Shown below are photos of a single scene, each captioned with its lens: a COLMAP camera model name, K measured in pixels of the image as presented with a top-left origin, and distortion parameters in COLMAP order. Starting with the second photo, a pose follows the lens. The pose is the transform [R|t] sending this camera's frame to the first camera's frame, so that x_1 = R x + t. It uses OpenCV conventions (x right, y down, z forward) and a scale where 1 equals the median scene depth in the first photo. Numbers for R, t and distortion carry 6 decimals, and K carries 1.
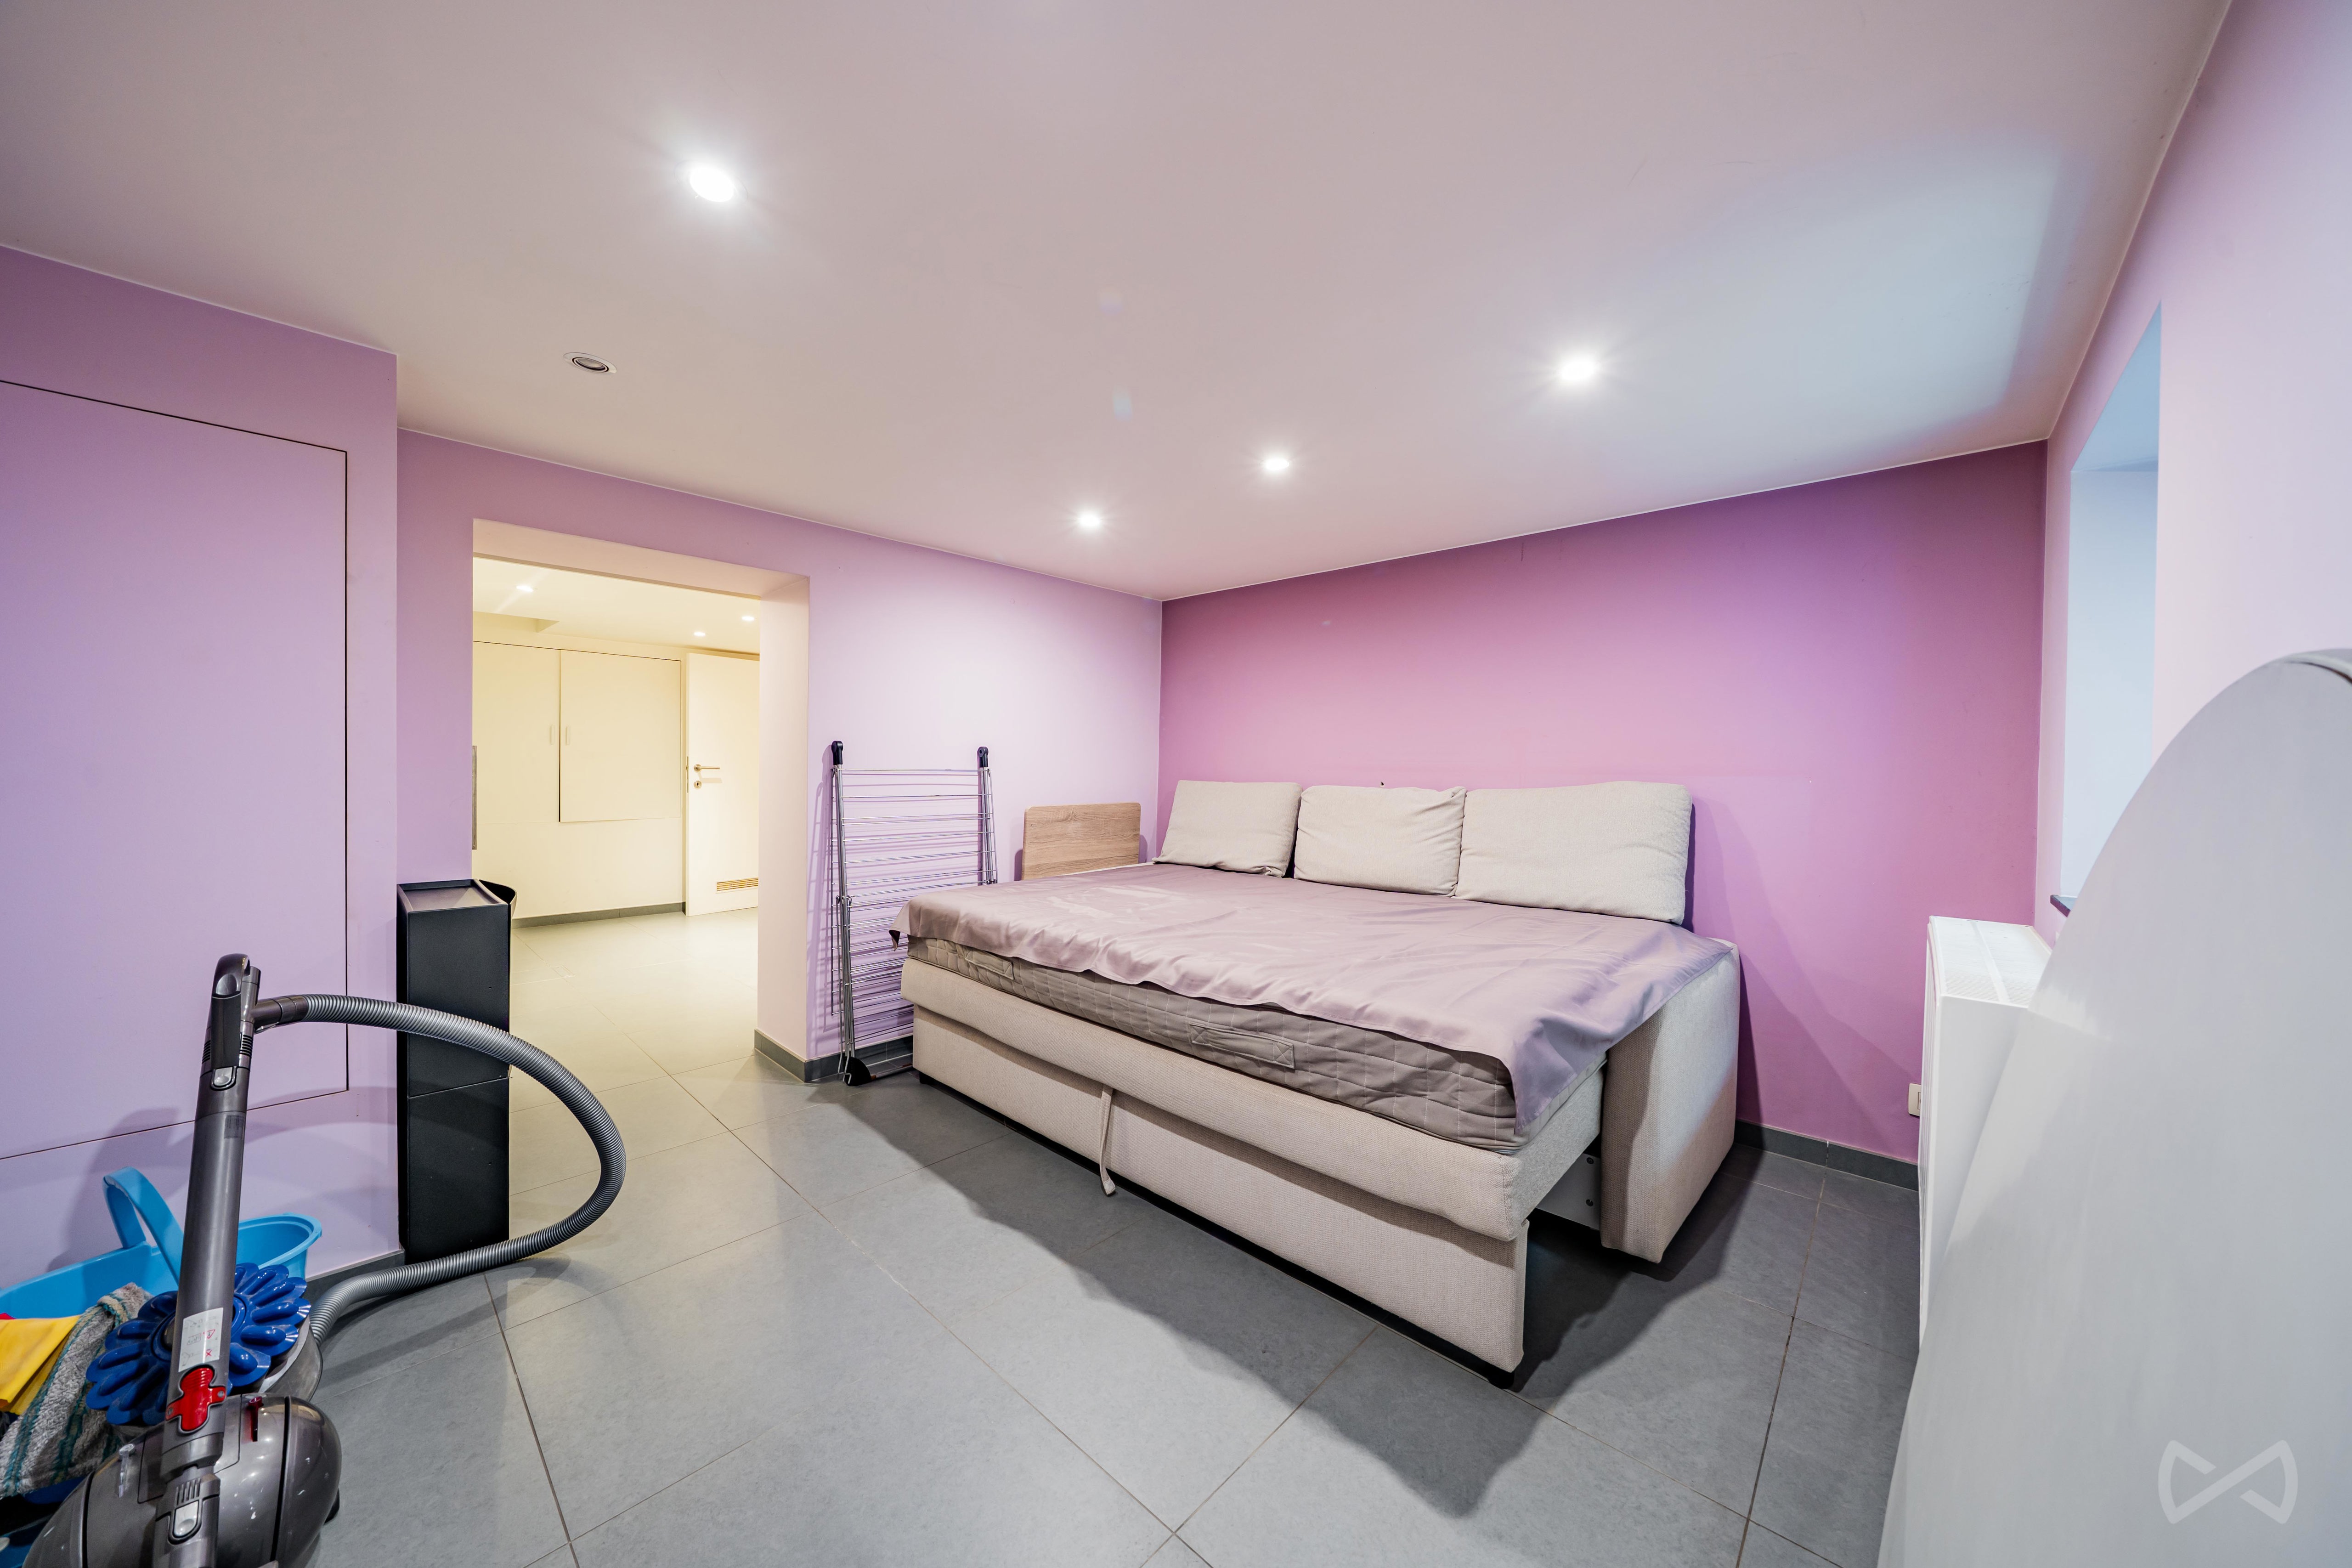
lens RADIAL K [[800.0, 0, 1165.3], [0, 800.0, 781.2], [0, 0, 1]] dist [-0.004401, -0.000019]
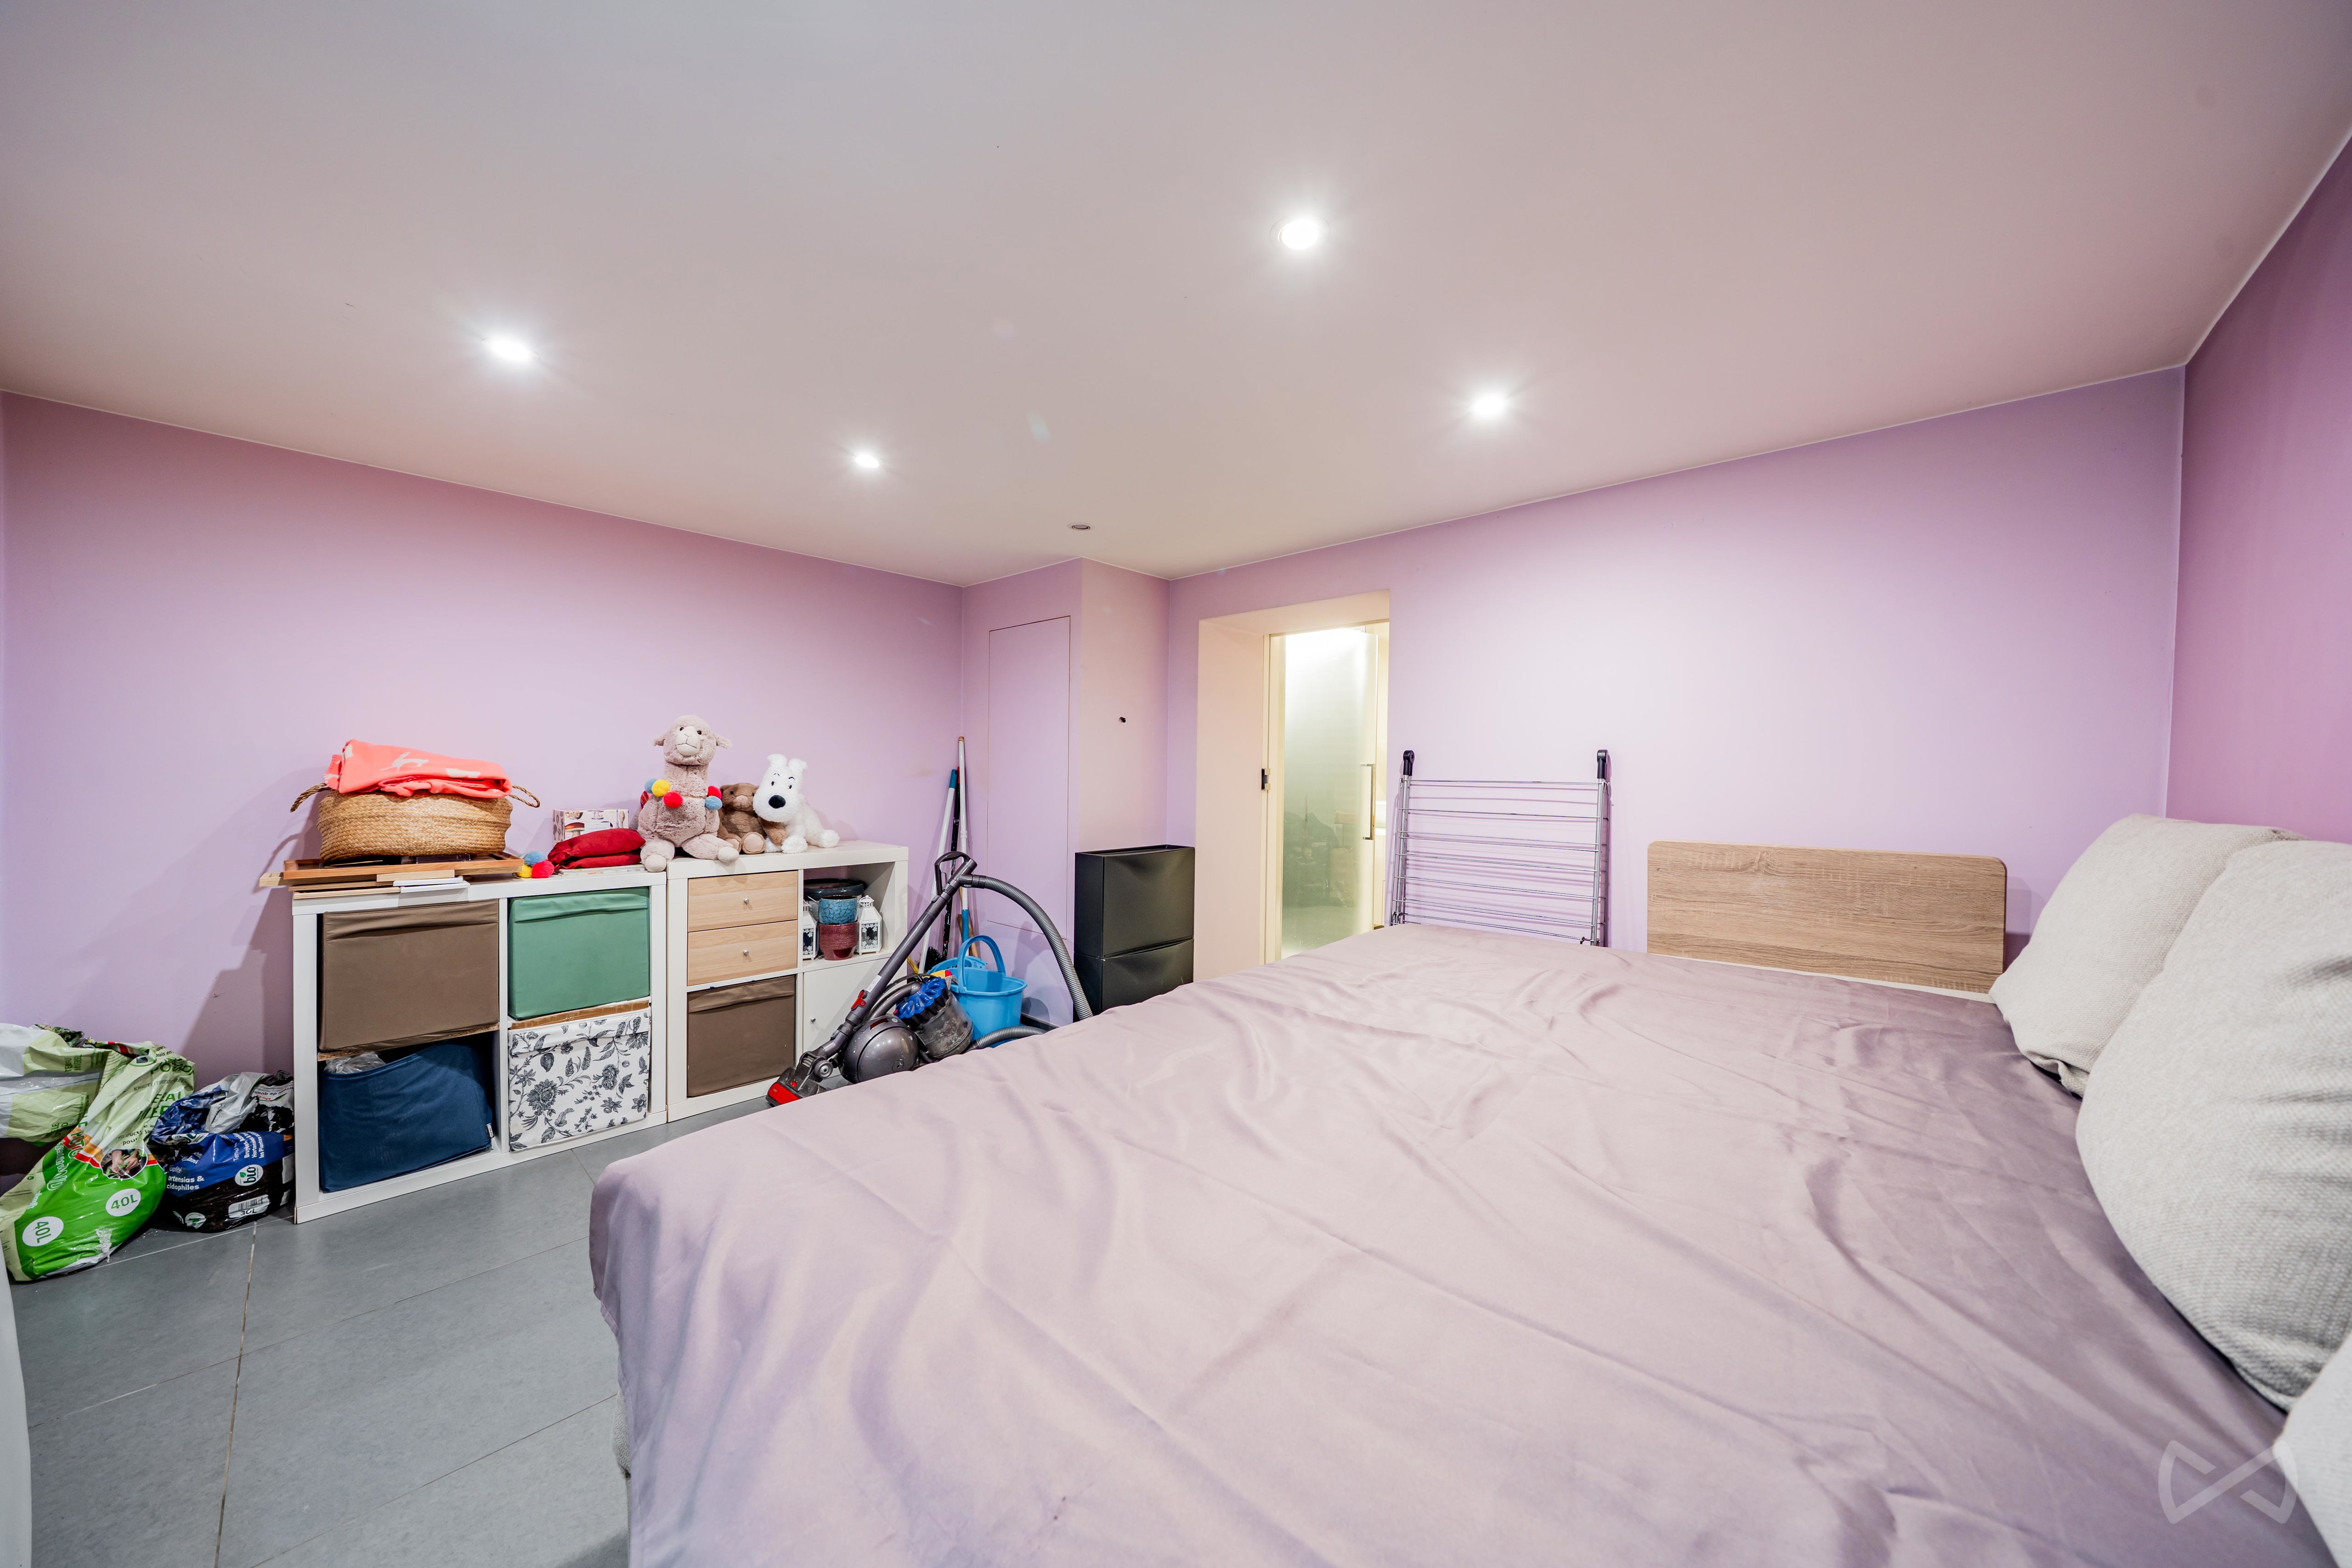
lens RADIAL K [[800.0, 0, 1165.3], [0, 800.0, 781.2], [0, 0, 1]] dist [-0.004401, -0.000019]
pose [[-0.004270, -0.003027, -0.999986, 0.479215], [-0.033766, 0.999426, -0.002882, -0.000172], [0.999421, 0.033753, -0.004369, 0.615152]]
